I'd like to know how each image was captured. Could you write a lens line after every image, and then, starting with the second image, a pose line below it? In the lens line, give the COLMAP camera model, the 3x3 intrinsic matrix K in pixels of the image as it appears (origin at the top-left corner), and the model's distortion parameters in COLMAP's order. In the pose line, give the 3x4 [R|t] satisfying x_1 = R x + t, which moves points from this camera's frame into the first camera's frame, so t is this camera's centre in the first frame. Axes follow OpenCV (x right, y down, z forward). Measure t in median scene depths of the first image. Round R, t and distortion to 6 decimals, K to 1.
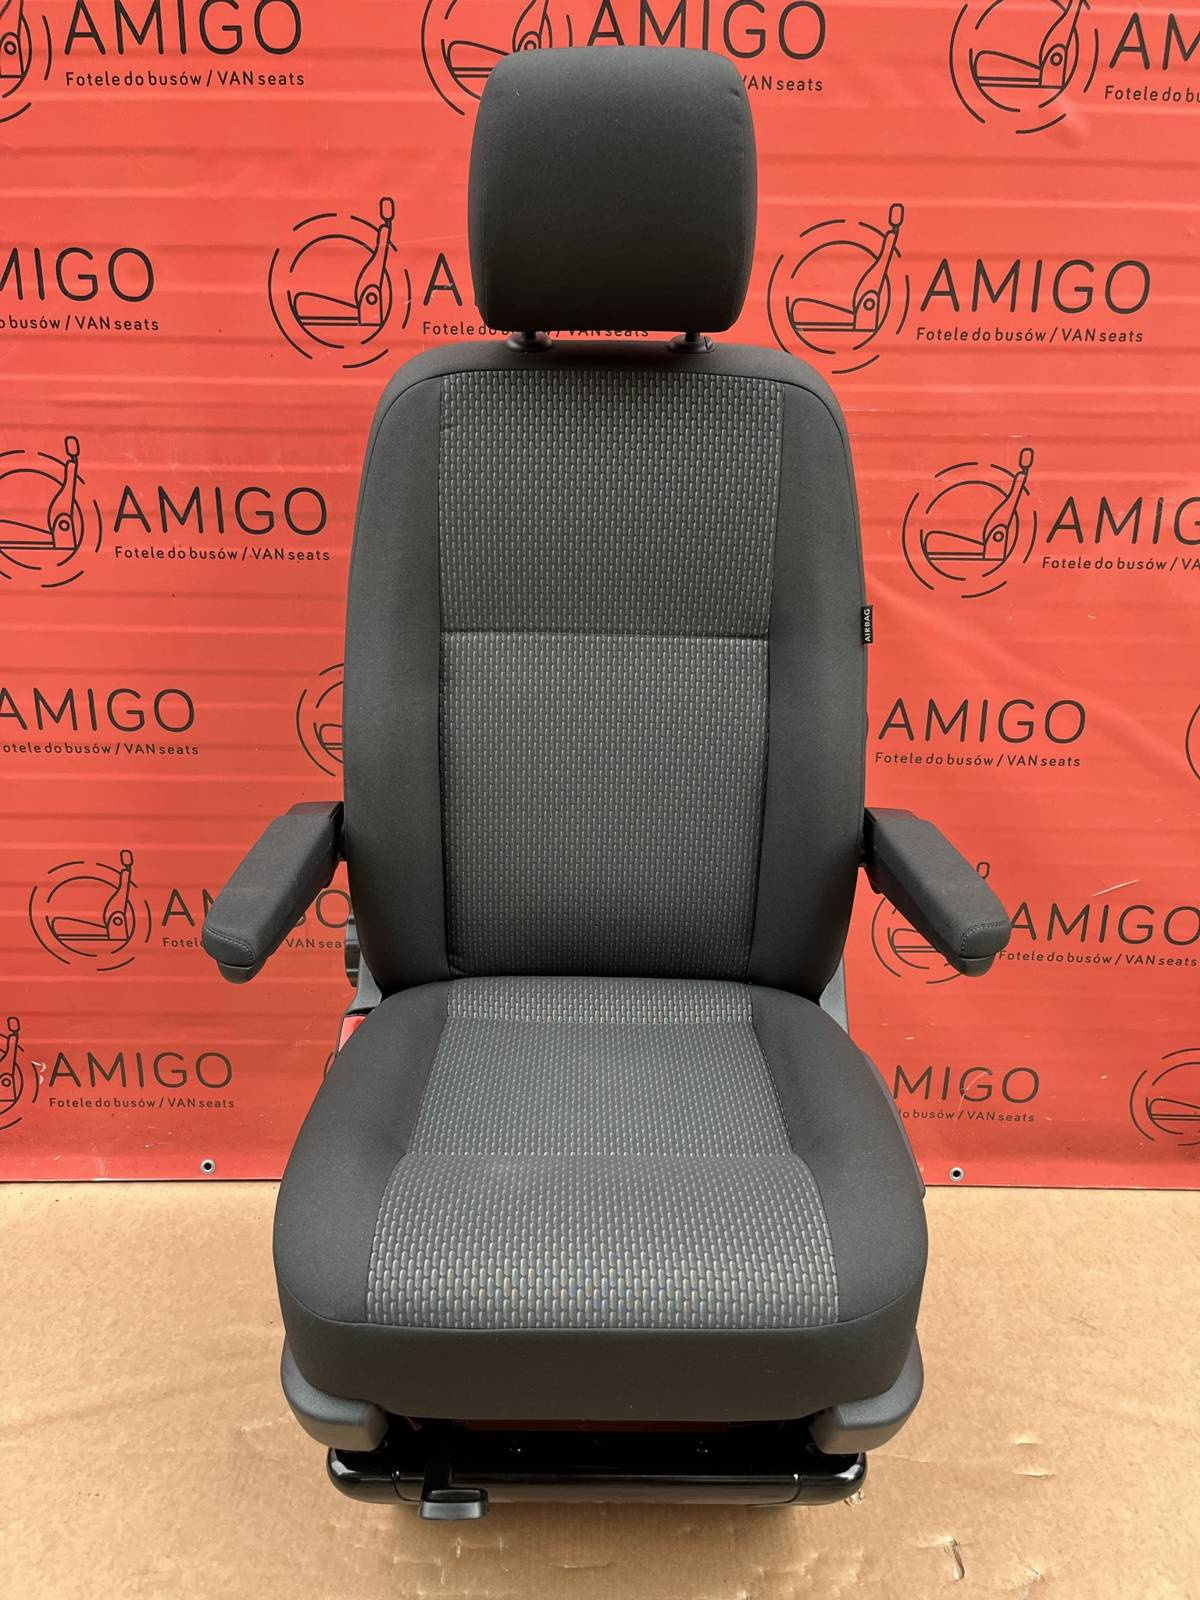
lens RADIAL K [[1199.9, 0, 583.4], [0, 1199.9, 805.4], [0, 0, 1]] dist [0.105147, -0.158204]
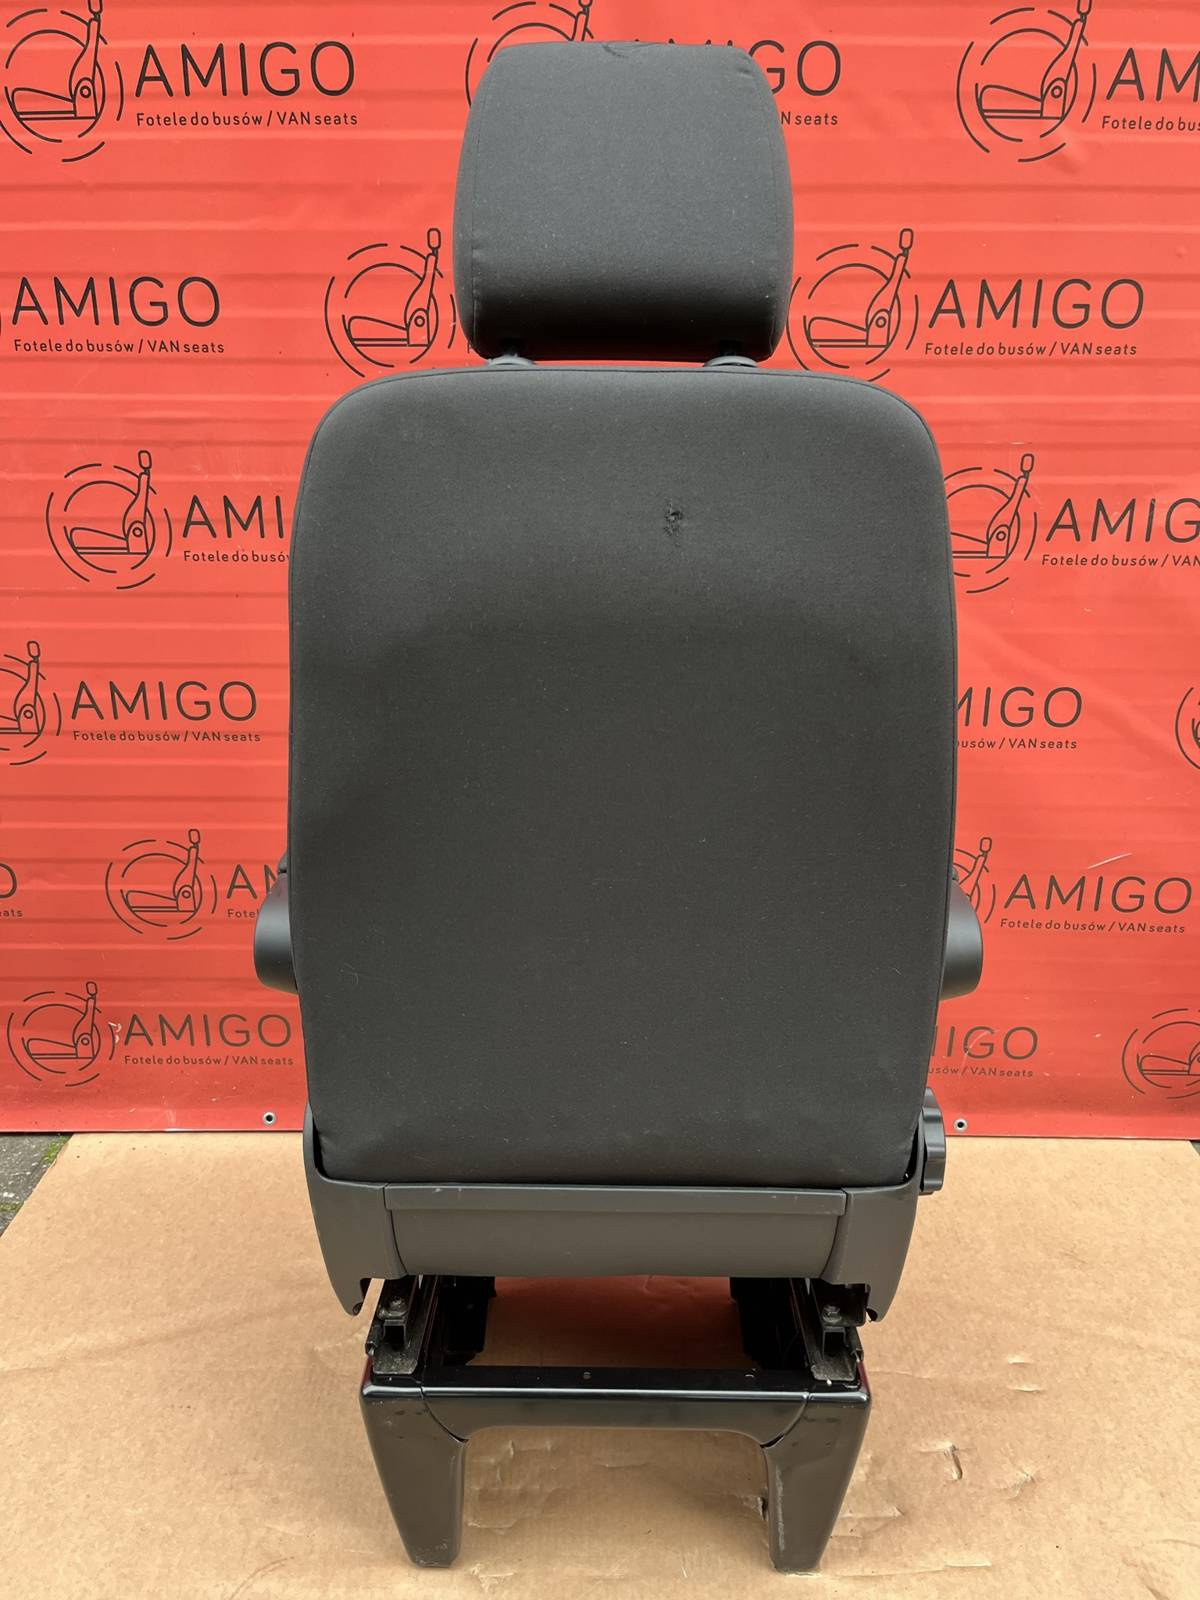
lens RADIAL K [[1199.9, 0, 583.4], [0, 1199.9, 805.4], [0, 0, 1]] dist [0.105147, -0.158204]
pose [[0.999912, -0.004131, -0.012600, -0.016395], [0.004504, 0.999548, 0.029736, -0.017448], [0.012471, -0.029790, 0.999478, -0.091628]]
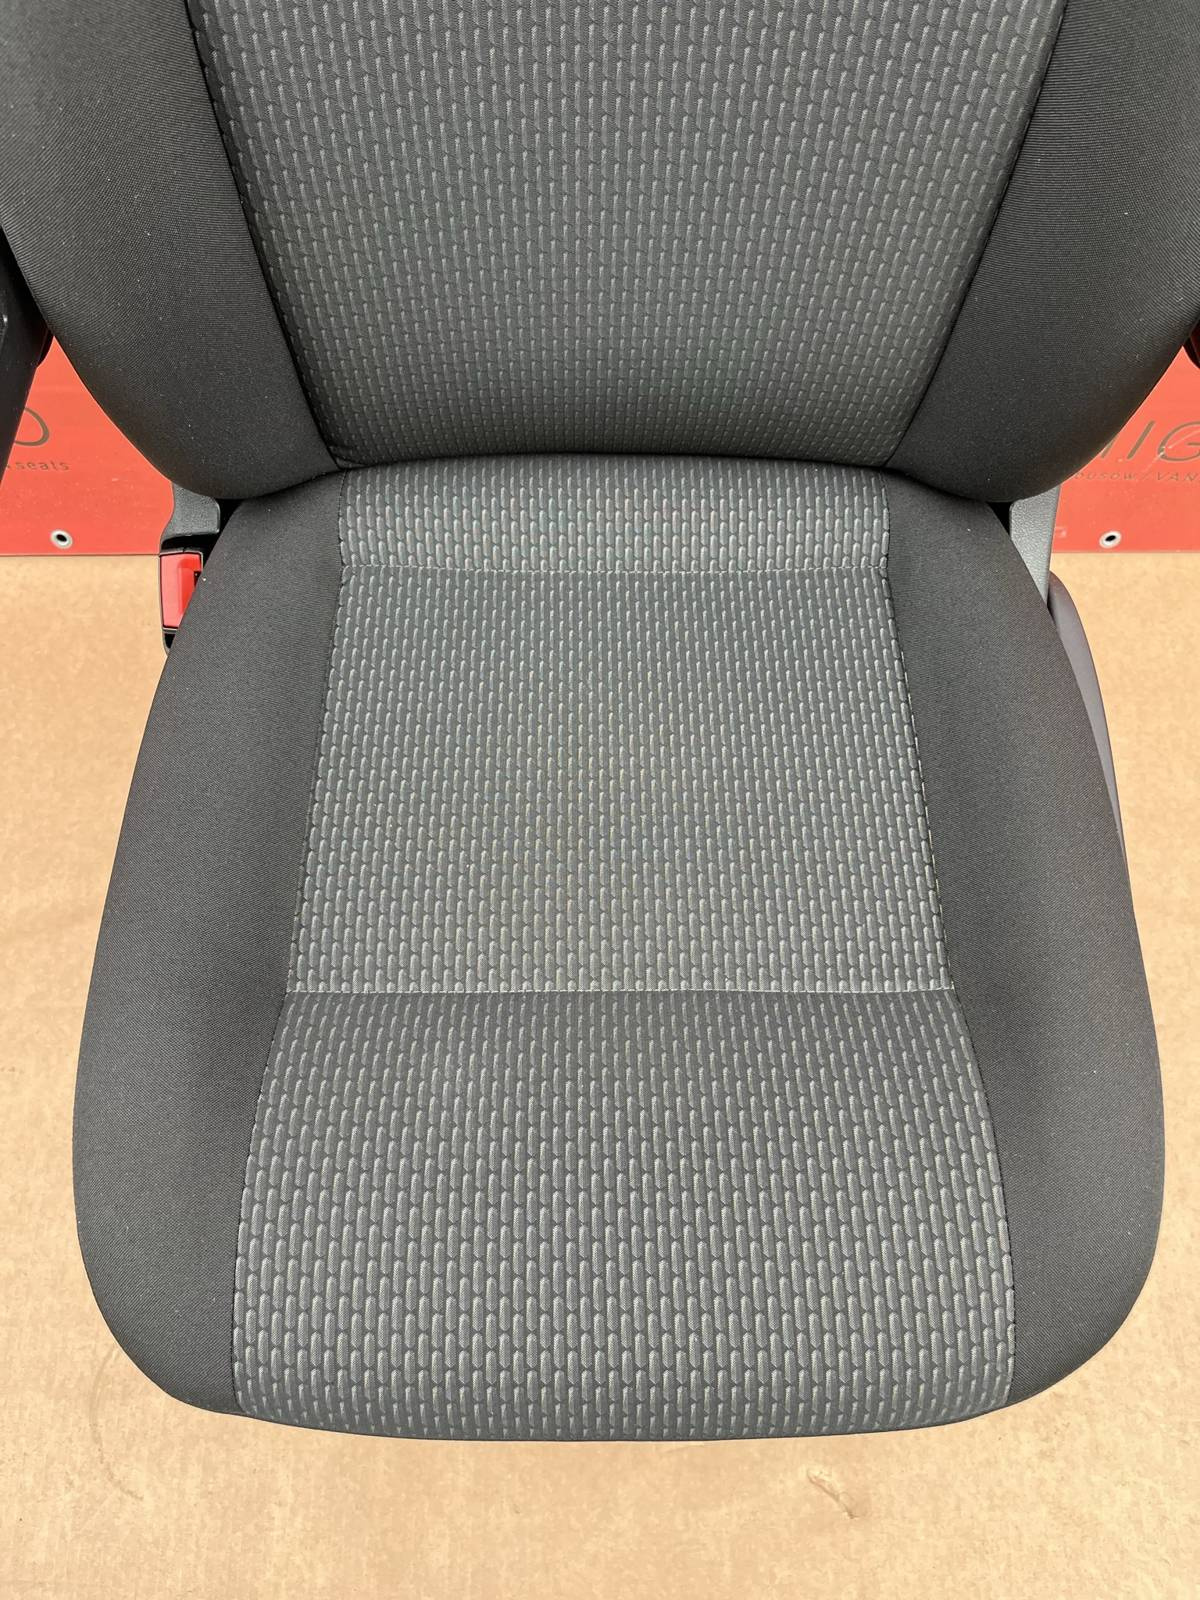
lens RADIAL K [[1218.3, 0, 597.1], [0, 1218.3, 806.4], [0, 0, 1]] dist [0.064050, -0.102338]
pose [[0.999928, -0.011974, -0.000789, 0.004143], [0.008726, 0.680407, 0.732783, -0.149801], [-0.008238, -0.732737, 0.680462, 0.482066]]
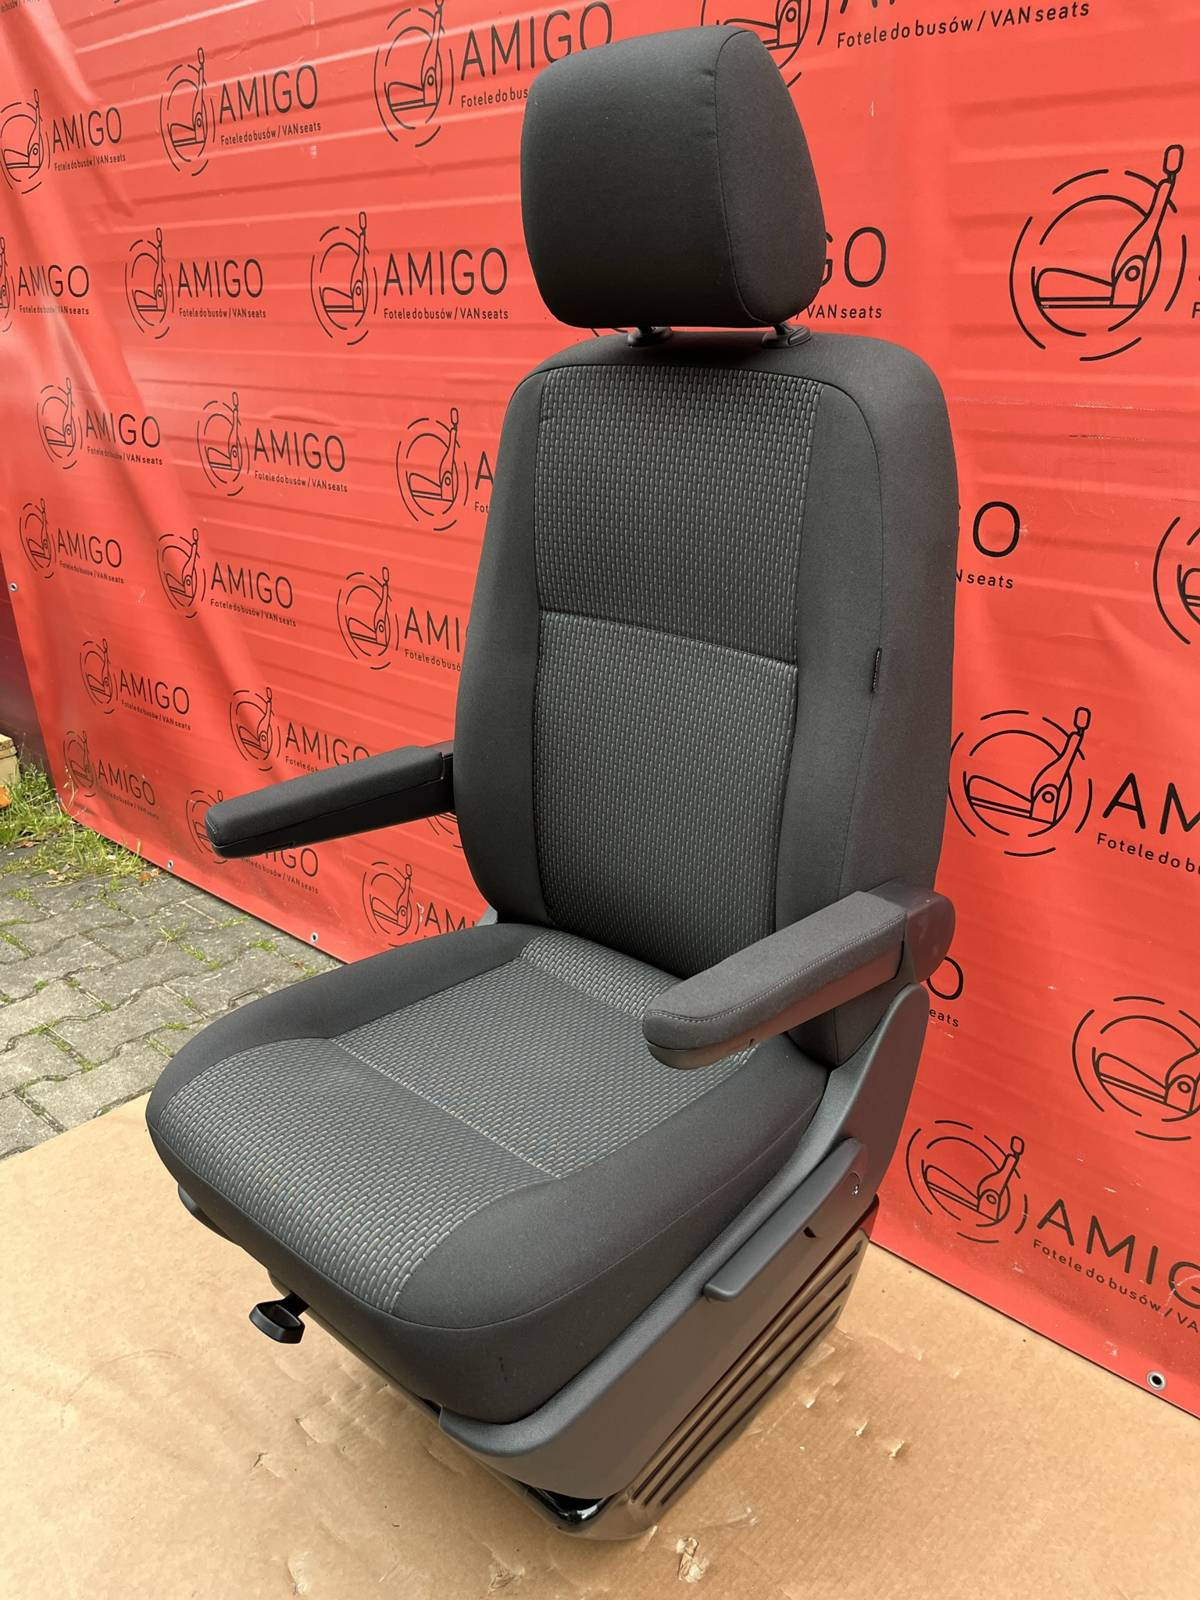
lens RADIAL K [[1218.3, 0, 597.1], [0, 1218.3, 806.4], [0, 0, 1]] dist [0.064050, -0.102338]
pose [[0.739354, 0.239075, -0.629443, 0.558924], [-0.204011, 0.970438, 0.128957, -0.108001], [0.641666, 0.033069, 0.766271, 0.178258]]
